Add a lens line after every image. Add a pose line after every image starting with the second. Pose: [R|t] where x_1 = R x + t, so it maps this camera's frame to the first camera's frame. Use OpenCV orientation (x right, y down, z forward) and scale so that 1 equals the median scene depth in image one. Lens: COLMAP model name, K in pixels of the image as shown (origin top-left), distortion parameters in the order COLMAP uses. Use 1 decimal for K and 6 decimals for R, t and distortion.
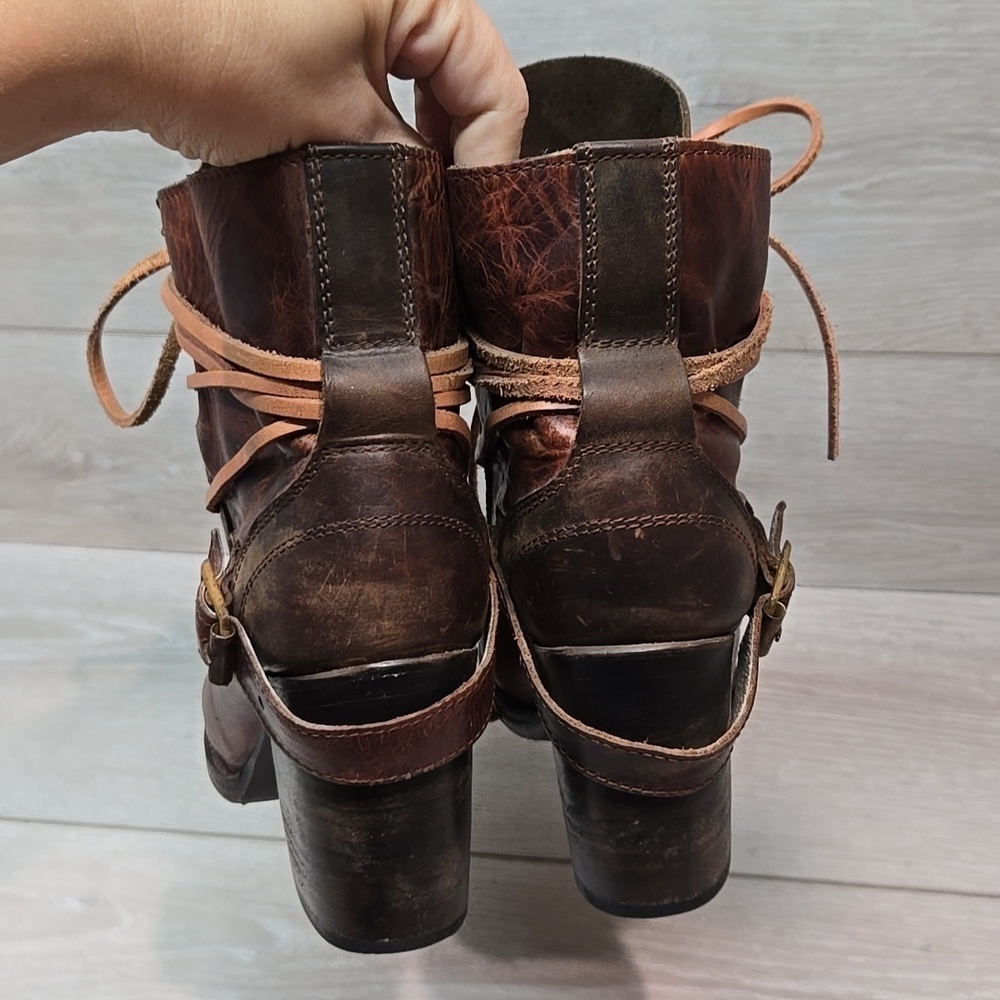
lens RADIAL K [[1467.5, 0, 492.3], [0, 1467.5, 504.5], [0, 0, 1]] dist [0.048159, 0.000000]
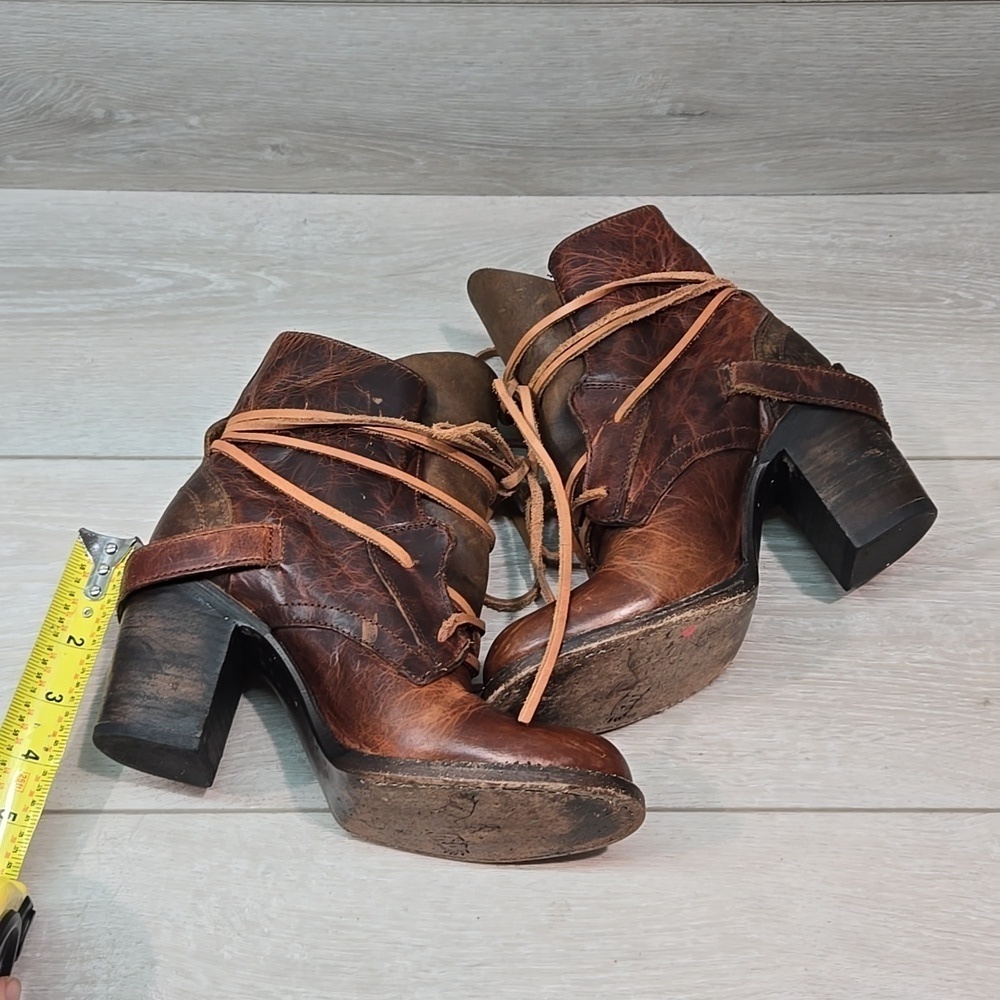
lens RADIAL K [[1467.5, 0, 493.3], [0, 1467.5, 508.6], [0, 0, 1]] dist [0.048159, 0.000000]
pose [[0.988095, -0.092164, 0.123186, -0.175891], [0.040774, 0.928946, 0.367962, -0.164949], [-0.148346, -0.358559, 0.921645, -0.143197]]
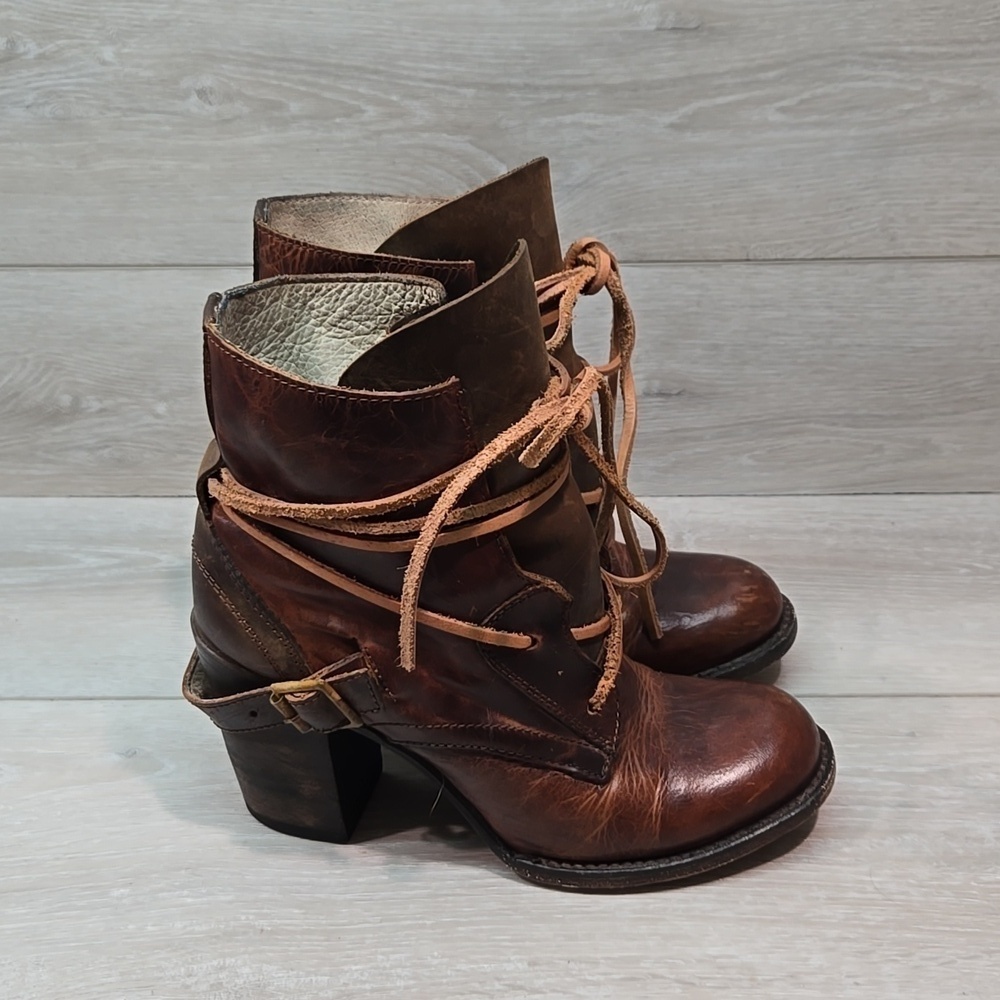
lens RADIAL K [[1467.5, 0, 493.8], [0, 1467.5, 498.7], [0, 0, 1]] dist [0.048159, 0.000000]
pose [[0.991056, -0.030463, 0.129923, -0.131299], [0.048145, 0.989647, -0.135209, 0.215605], [-0.124459, 0.140255, 0.982262, -0.065648]]
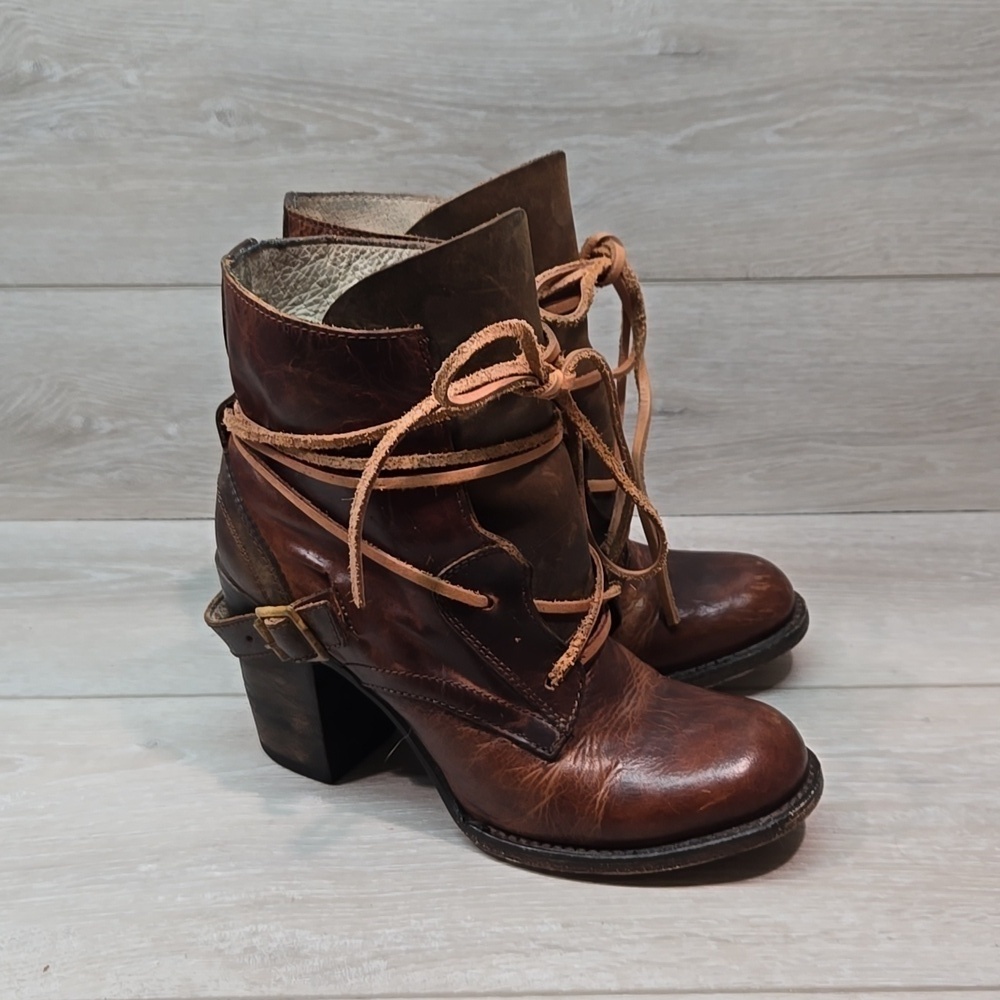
lens RADIAL K [[1467.5, 0, 493.5], [0, 1467.5, 497.2], [0, 0, 1]] dist [0.048159, 0.000000]
pose [[0.987300, -0.024146, 0.157023, -0.171237], [0.058042, 0.974879, -0.215039, 0.297282], [-0.147886, 0.221422, 0.963899, -0.063234]]
